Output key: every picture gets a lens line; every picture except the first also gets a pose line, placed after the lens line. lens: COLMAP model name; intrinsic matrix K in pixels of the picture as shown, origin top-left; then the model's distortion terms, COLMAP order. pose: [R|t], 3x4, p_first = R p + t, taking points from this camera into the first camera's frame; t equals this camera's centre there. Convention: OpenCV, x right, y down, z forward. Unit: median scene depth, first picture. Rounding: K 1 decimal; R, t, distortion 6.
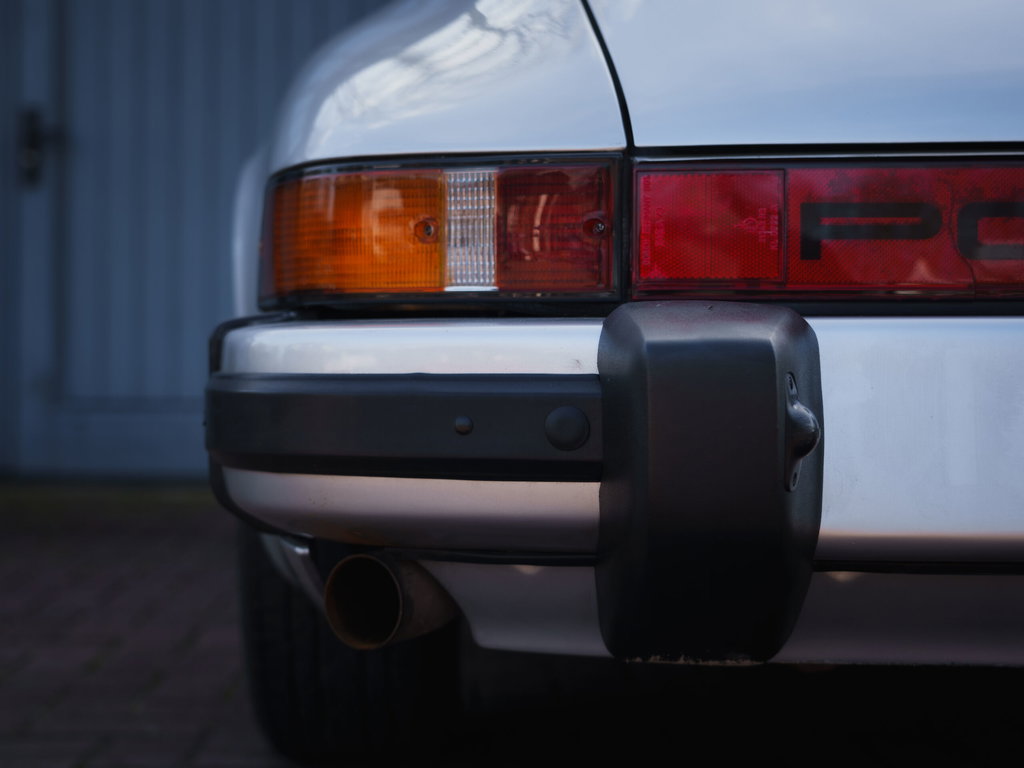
lens RADIAL K [[1917.8, 0, 512.0], [0, 1917.8, 384.0], [0, 0, 1]] dist [0.040122, 0.170262]
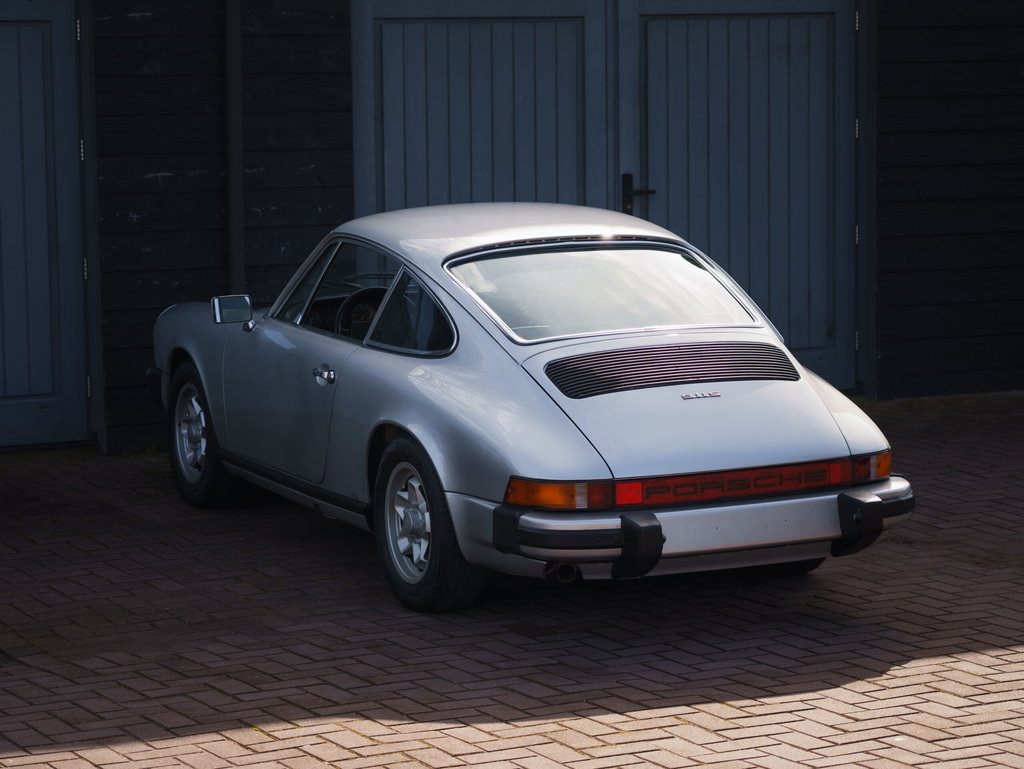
lens RADIAL K [[2902.3, 0, 512.0], [0, 2902.3, 384.5], [0, 0, 1]] dist [0.063658, 0.465157]
pose [[0.905839, -0.071769, 0.417499, -3.244323], [0.020672, 0.991859, 0.125651, -1.291817], [-0.423118, -0.105189, 0.899948, -5.537615]]
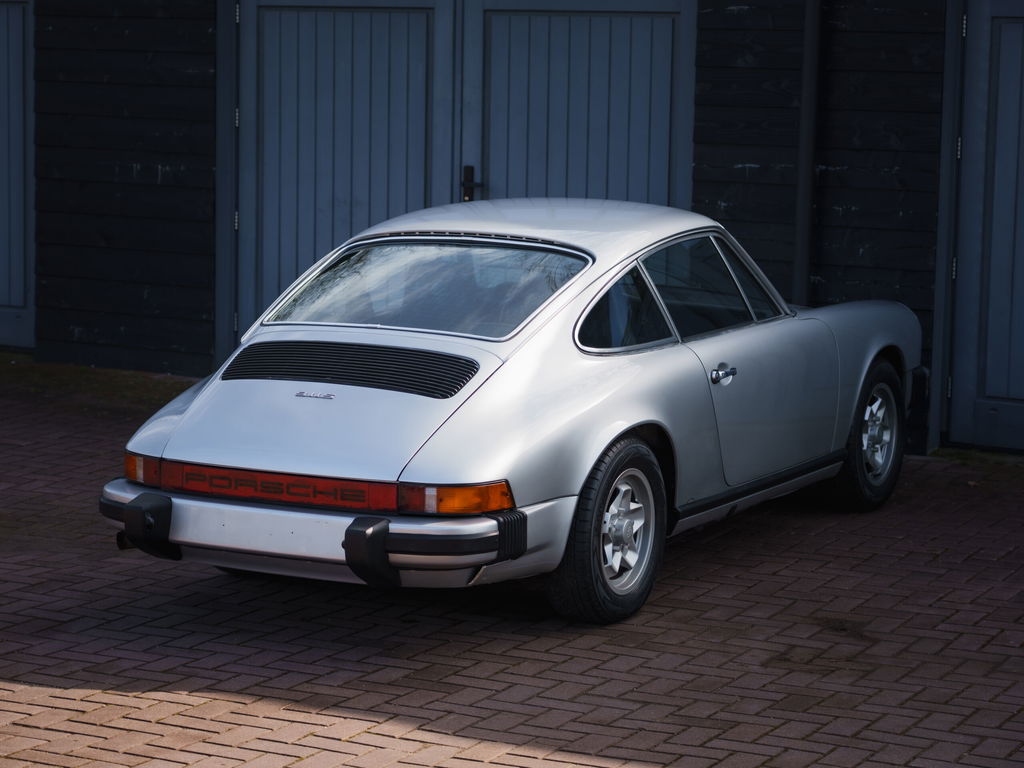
lens RADIAL K [[2642.3, 0, 512.0], [0, 2642.3, 384.0], [0, 0, 1]] dist [0.200651, -0.562068]
pose [[0.879346, 0.072796, -0.470587, 4.025628], [-0.014108, 0.991795, 0.127059, -1.180079], [0.475975, -0.105090, 0.873158, -4.490662]]
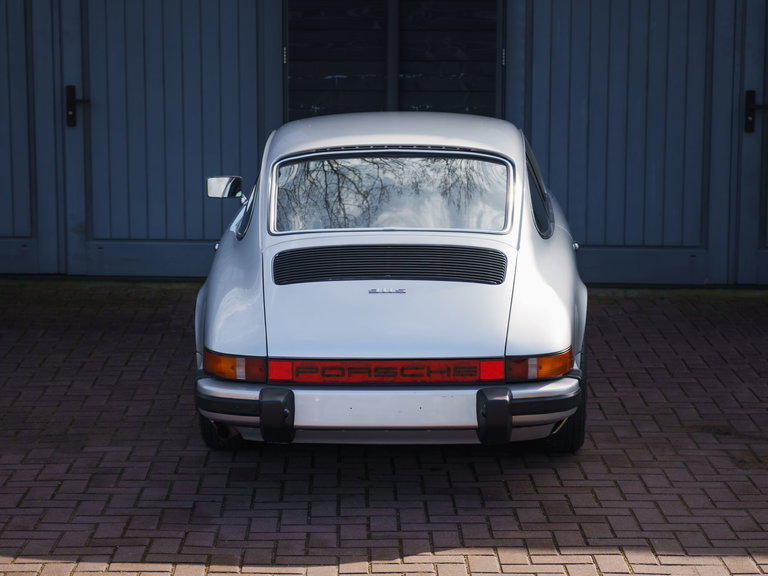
lens RADIAL K [[2019.3, 0, 384.0], [0, 2019.3, 288.0], [0, 0, 1]] dist [0.101279, 0.528956]
pose [[0.999582, -0.001495, -0.028874, 0.579014], [0.006043, 0.987409, 0.158075, -1.264690], [0.028274, -0.158183, 0.987005, -4.886123]]
